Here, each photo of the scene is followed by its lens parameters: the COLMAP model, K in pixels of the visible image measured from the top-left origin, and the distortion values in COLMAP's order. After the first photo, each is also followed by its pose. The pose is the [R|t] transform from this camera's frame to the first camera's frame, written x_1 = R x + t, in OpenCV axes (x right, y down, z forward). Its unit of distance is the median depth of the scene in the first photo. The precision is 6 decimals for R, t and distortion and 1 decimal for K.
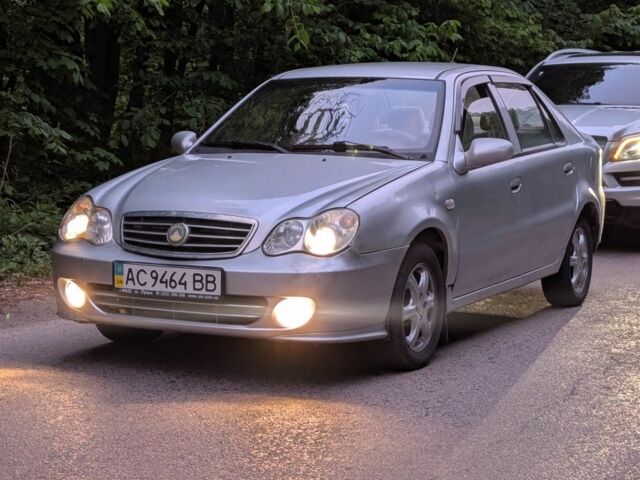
lens RADIAL K [[1504.3, 0, 320.0], [0, 1504.3, 240.1], [0, 0, 1]] dist [-0.082869, 0.000000]
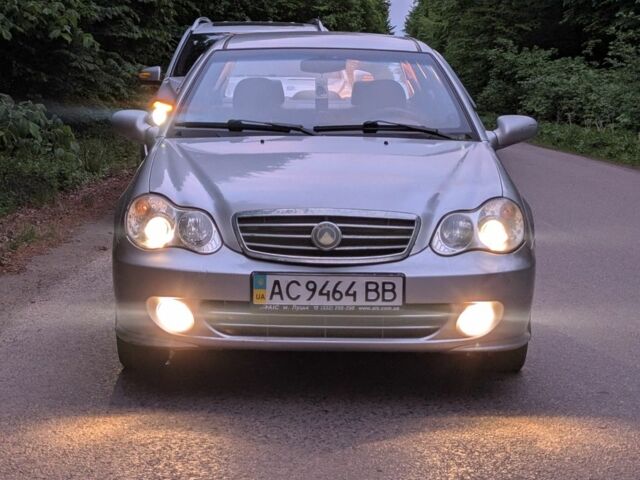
lens RADIAL K [[1504.3, 0, 320.0], [0, 1504.3, 239.9], [0, 0, 1]] dist [-0.082869, 0.000000]
pose [[0.899184, -0.051037, 0.434584, -0.467913], [0.041455, 0.998643, 0.031507, -0.028710], [-0.435602, -0.010315, 0.900080, 0.245628]]
